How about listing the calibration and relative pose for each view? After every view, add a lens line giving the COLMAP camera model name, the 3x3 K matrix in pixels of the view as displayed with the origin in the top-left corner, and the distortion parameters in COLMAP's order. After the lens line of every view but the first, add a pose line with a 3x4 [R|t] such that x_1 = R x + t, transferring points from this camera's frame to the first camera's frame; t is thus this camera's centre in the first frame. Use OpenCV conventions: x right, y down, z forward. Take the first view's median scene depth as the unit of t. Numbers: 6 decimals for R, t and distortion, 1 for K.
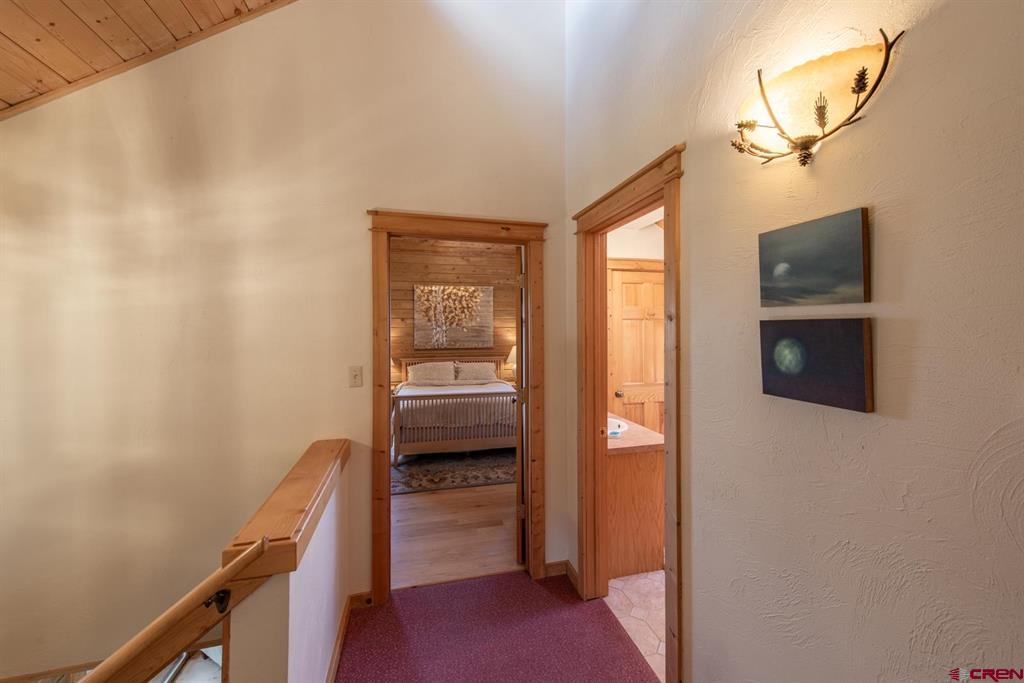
lens RADIAL K [[401.5, 0, 513.1], [0, 401.5, 340.6], [0, 0, 1]] dist [0.019277, -0.005370]
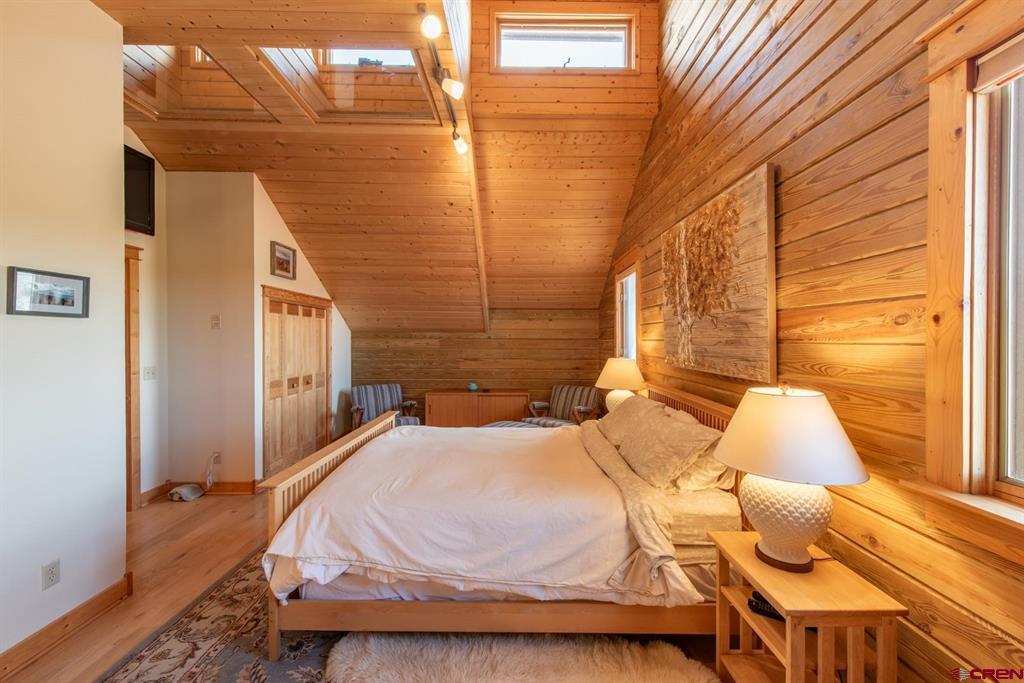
lens RADIAL K [[401.5, 0, 513.1], [0, 401.5, 340.6], [0, 0, 1]] dist [0.019277, -0.005370]
pose [[-0.239488, 0.009271, -0.970855, 0.270162], [-0.024436, 0.999580, 0.015573, -0.012607], [0.970592, 0.027453, -0.239161, 0.926911]]
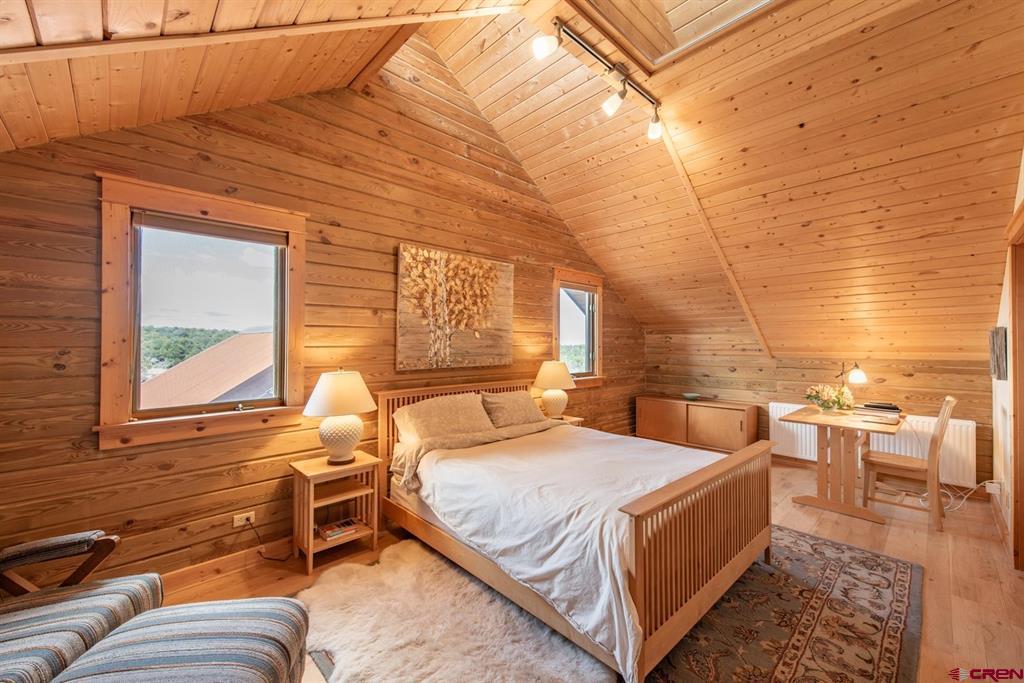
lens RADIAL K [[401.5, 0, 513.1], [0, 401.5, 340.6], [0, 0, 1]] dist [0.019277, -0.005370]
pose [[0.864669, 0.004485, 0.502321, -0.367565], [0.011406, 0.999527, -0.028558, -0.001380], [-0.502212, 0.030423, 0.864209, 0.489372]]
